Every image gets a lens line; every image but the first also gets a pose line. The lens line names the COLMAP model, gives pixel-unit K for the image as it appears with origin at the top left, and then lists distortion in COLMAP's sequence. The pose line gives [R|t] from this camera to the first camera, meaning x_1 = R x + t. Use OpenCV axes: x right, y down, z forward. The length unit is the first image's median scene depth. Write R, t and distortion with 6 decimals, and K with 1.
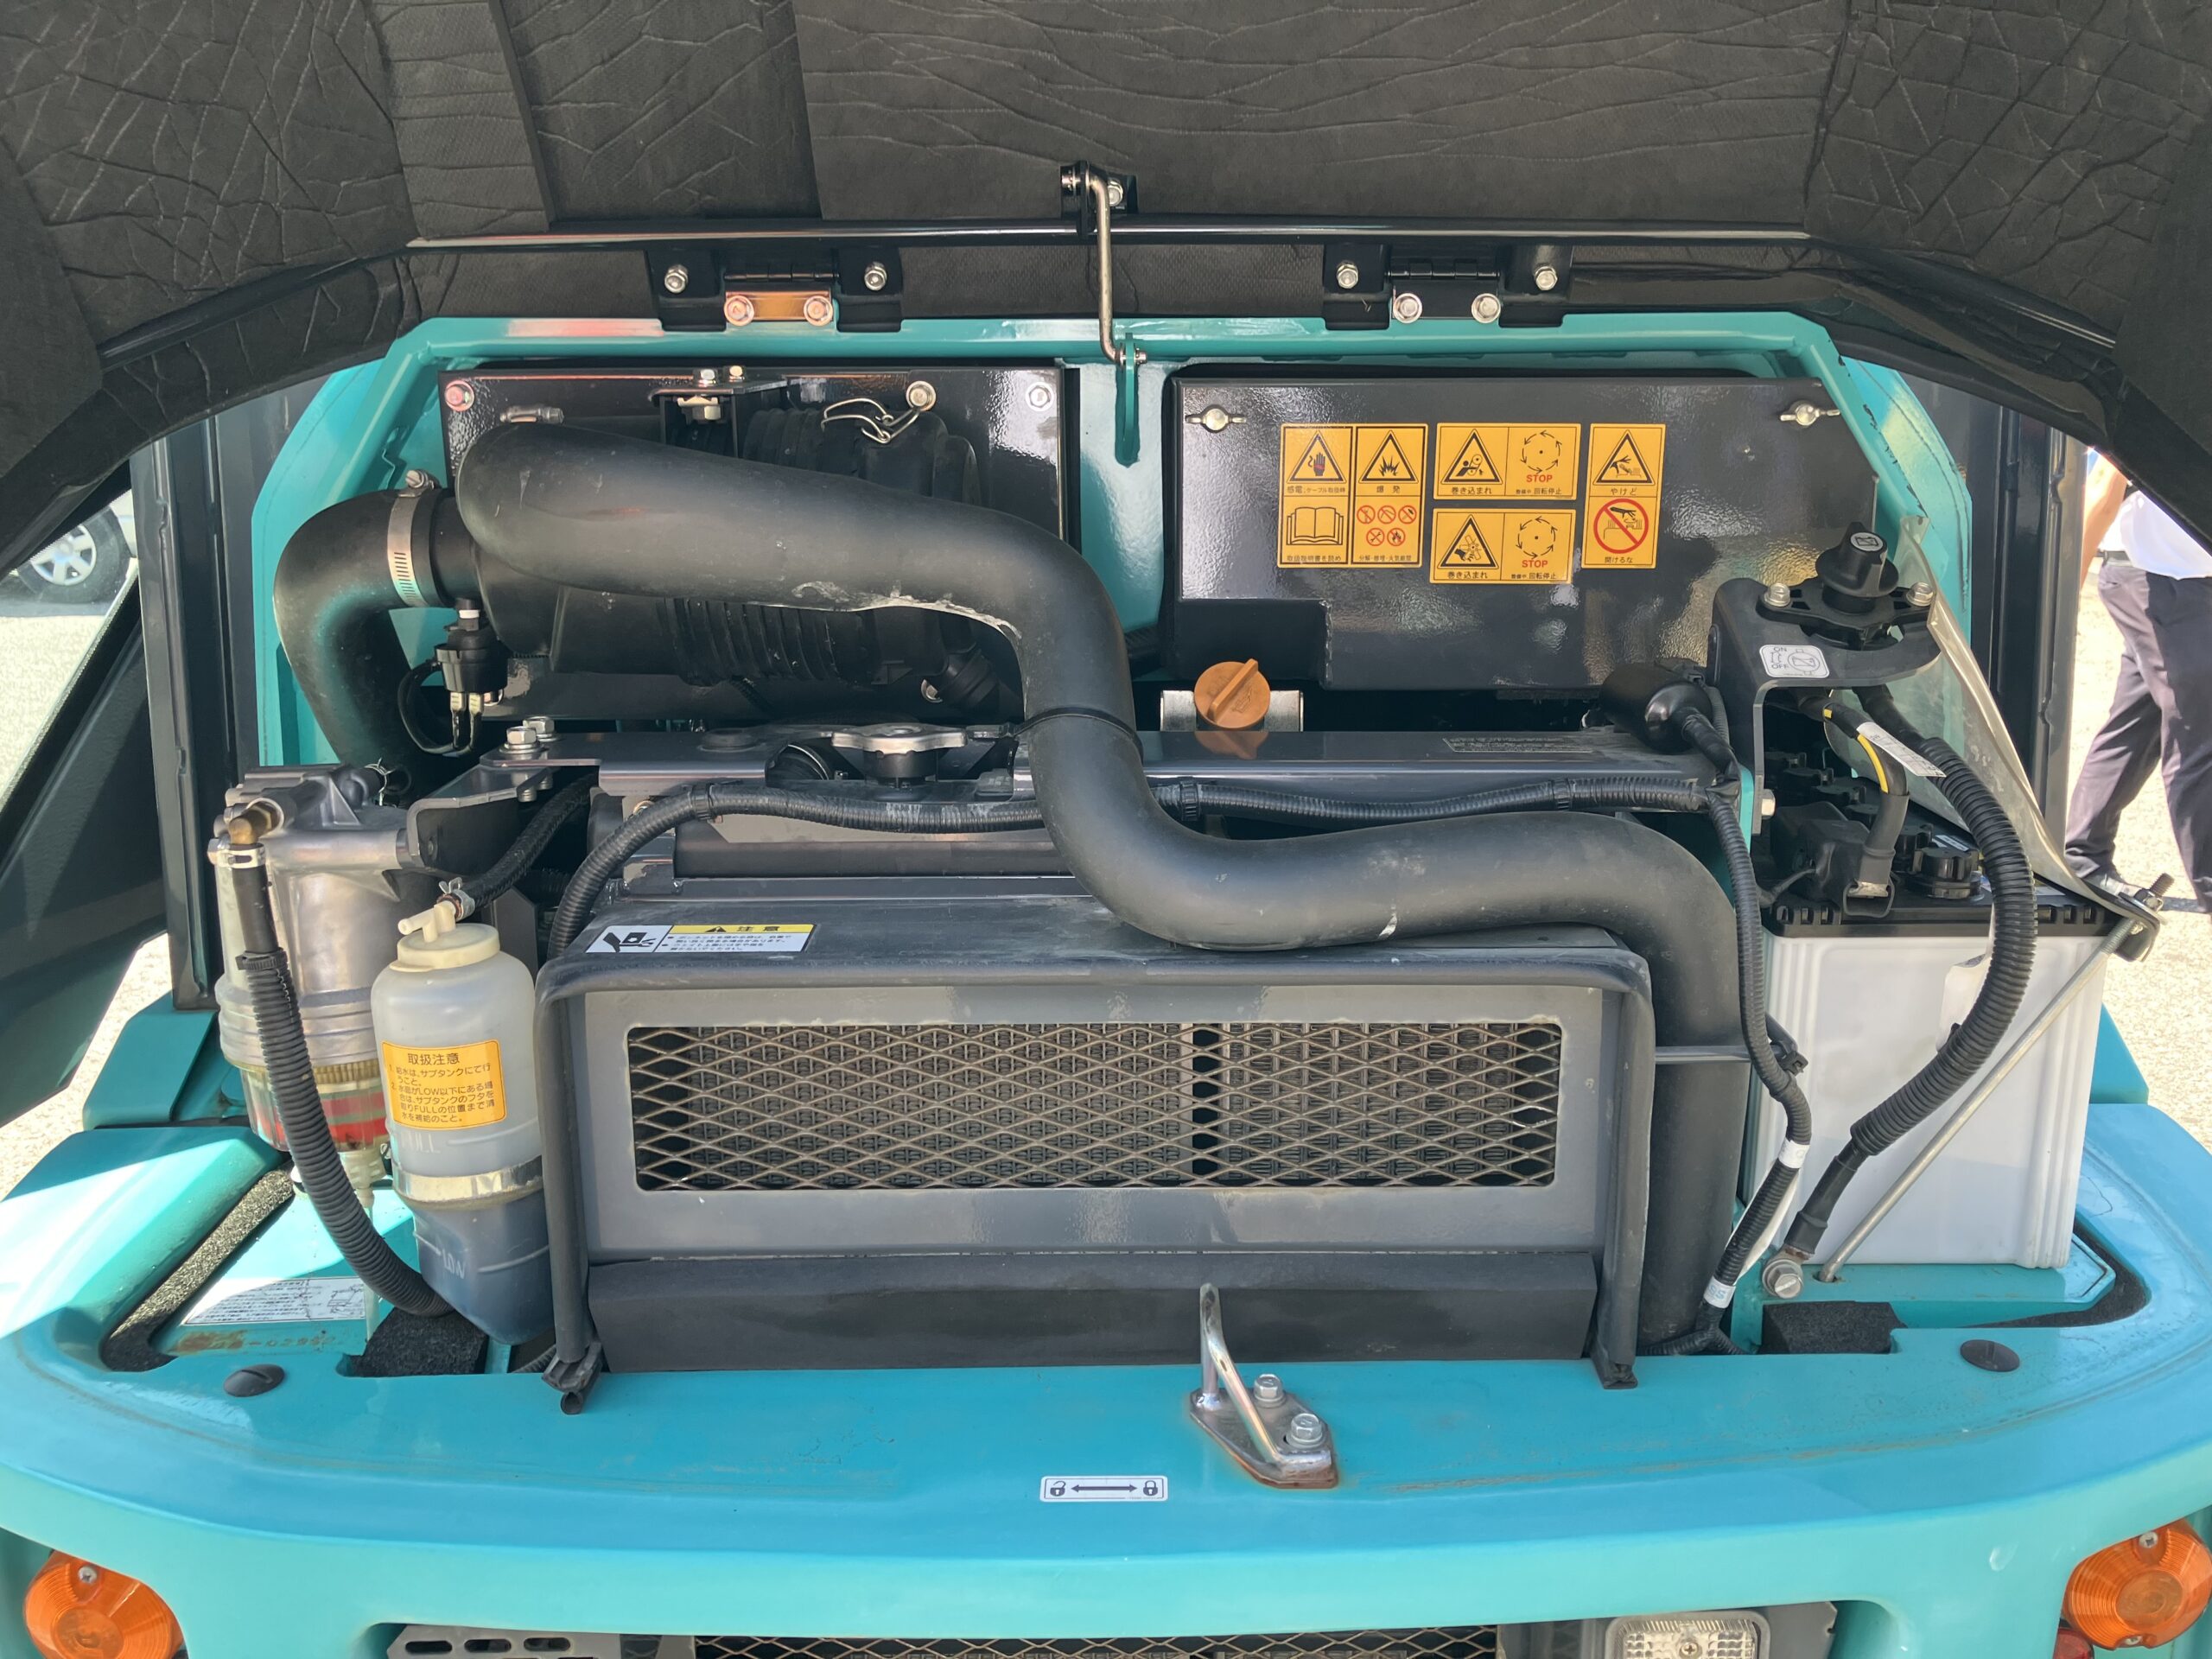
lens RADIAL K [[1820.2, 0, 1116.2], [0, 1820.2, 836.3], [0, 0, 1]] dist [0.035382, -0.046590]
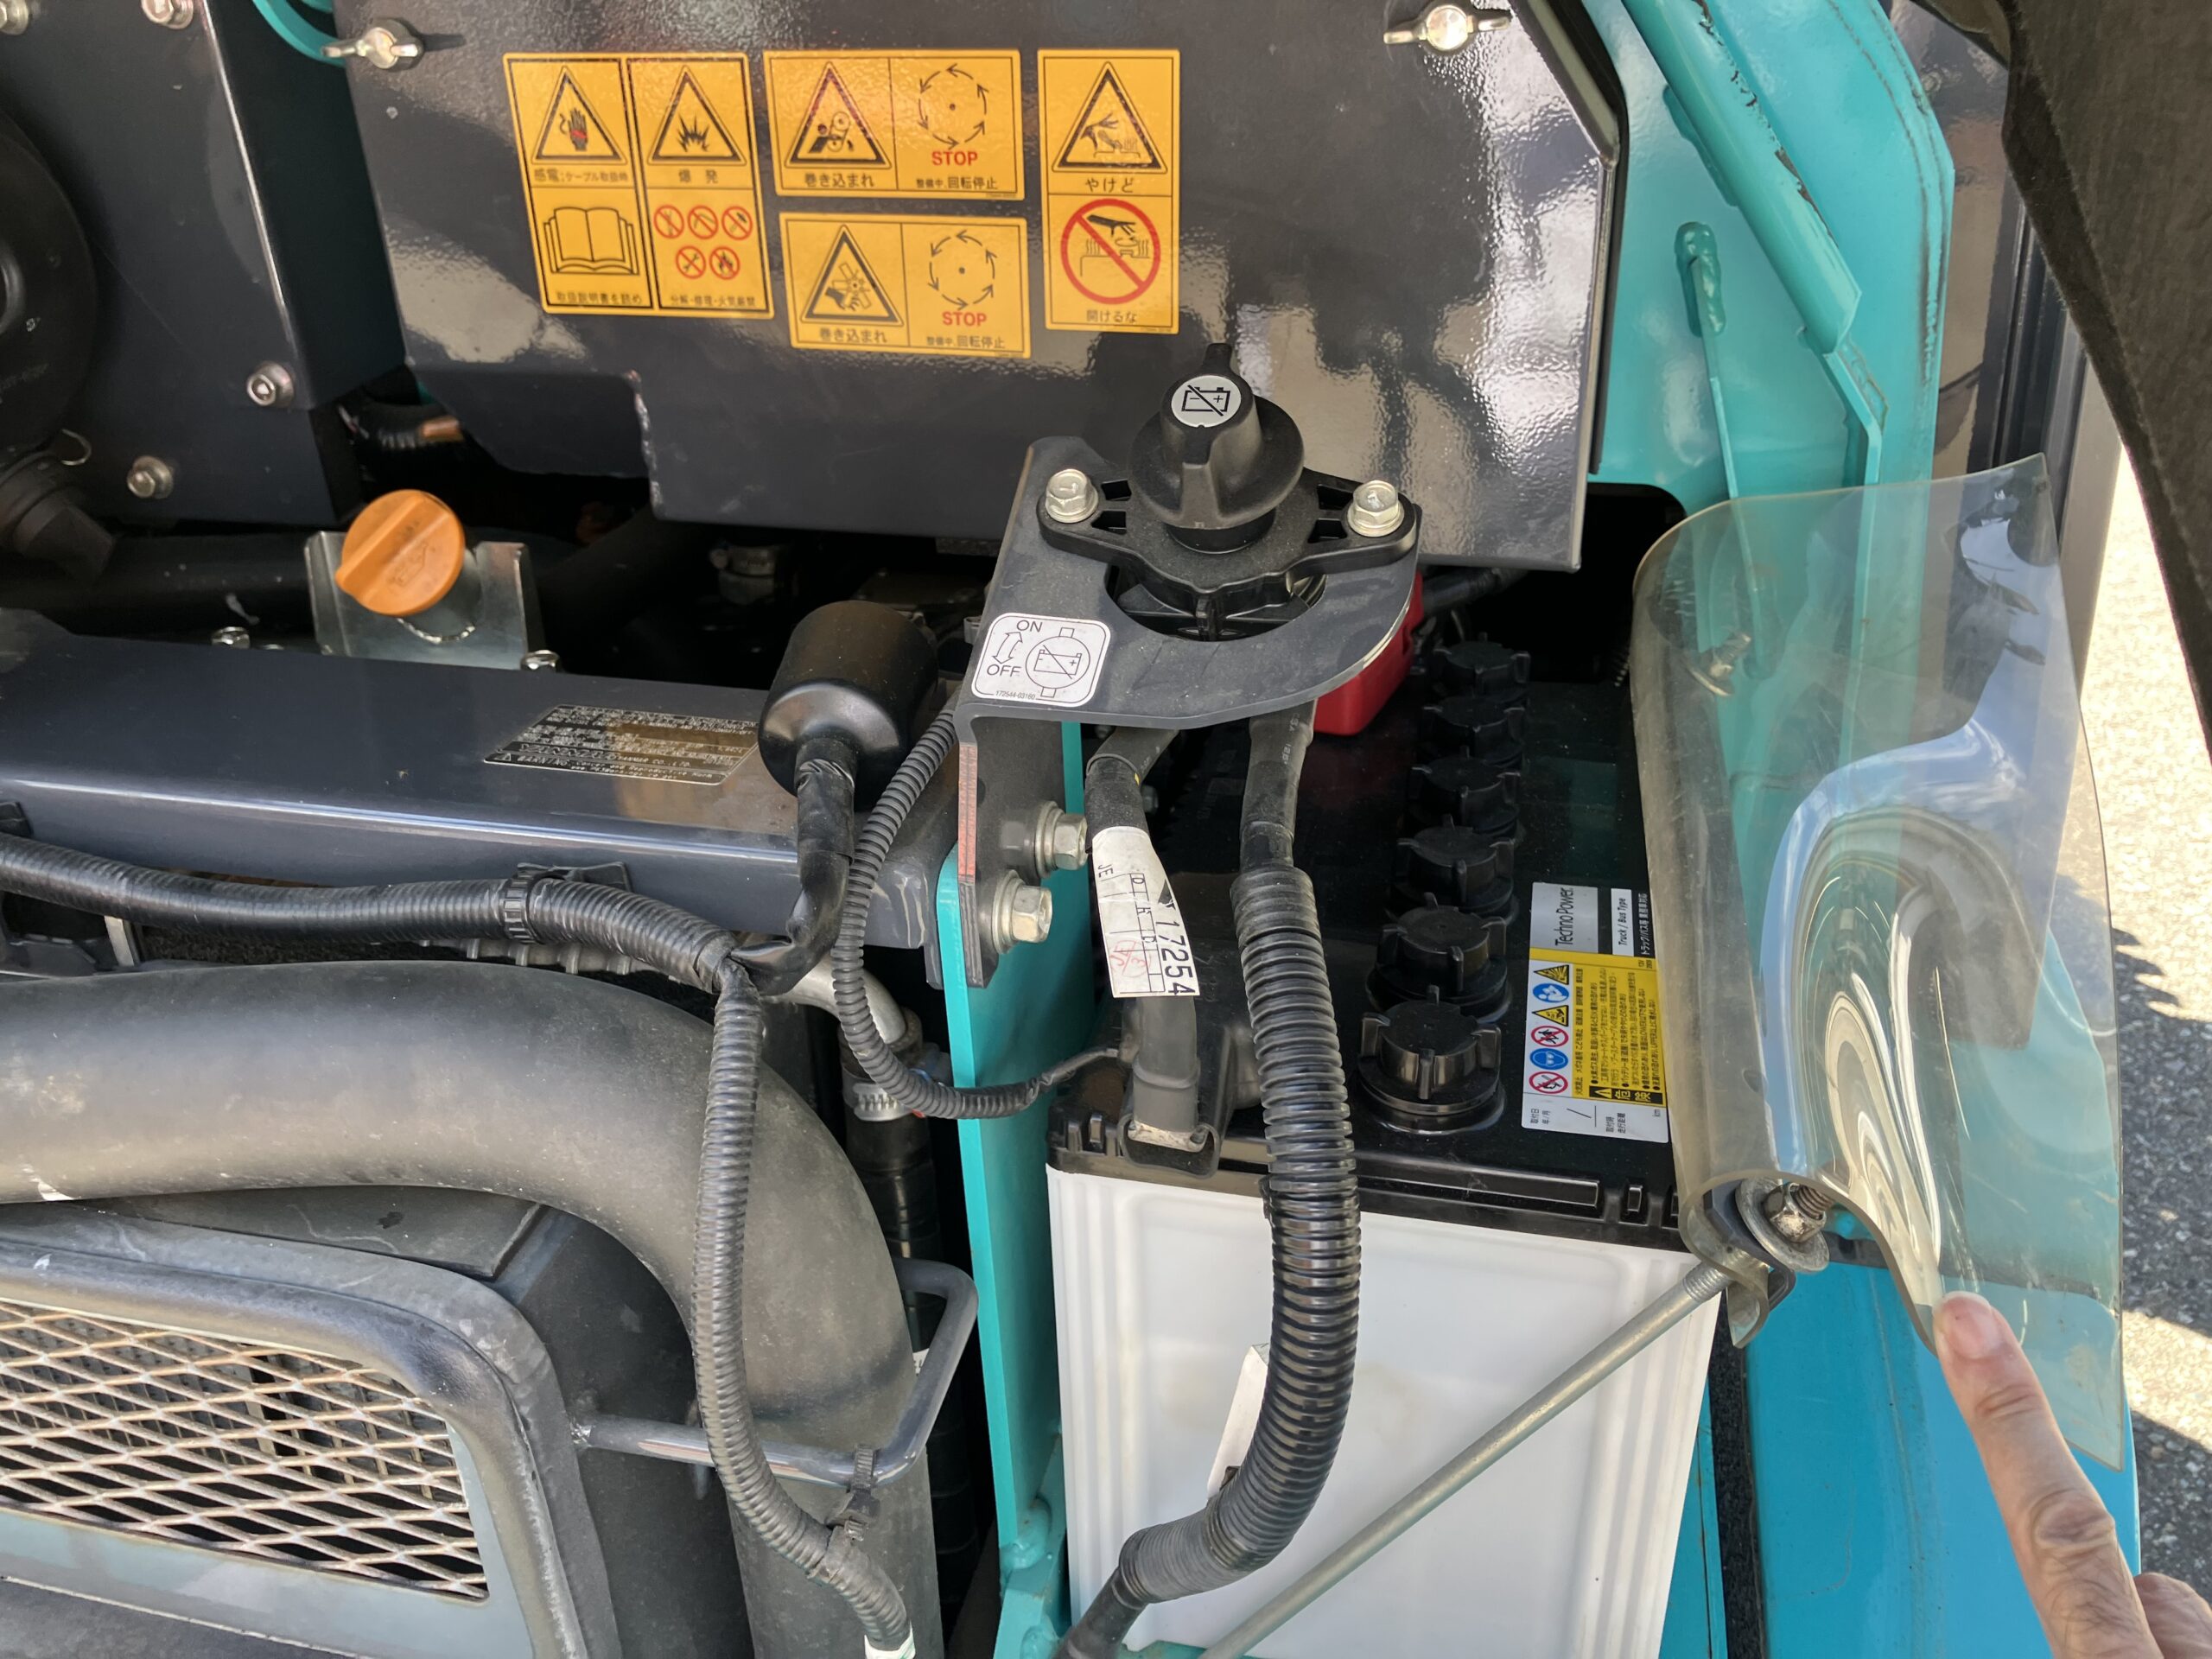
lens RADIAL K [[1820.2, 0, 1098.8], [0, 1820.2, 815.6], [0, 0, 1]] dist [0.035382, -0.046590]
pose [[0.966820, 0.091151, -0.238644, 0.418460], [-0.027437, 0.965824, 0.257744, -0.148816], [0.253982, -0.242644, 0.936278, 0.459775]]
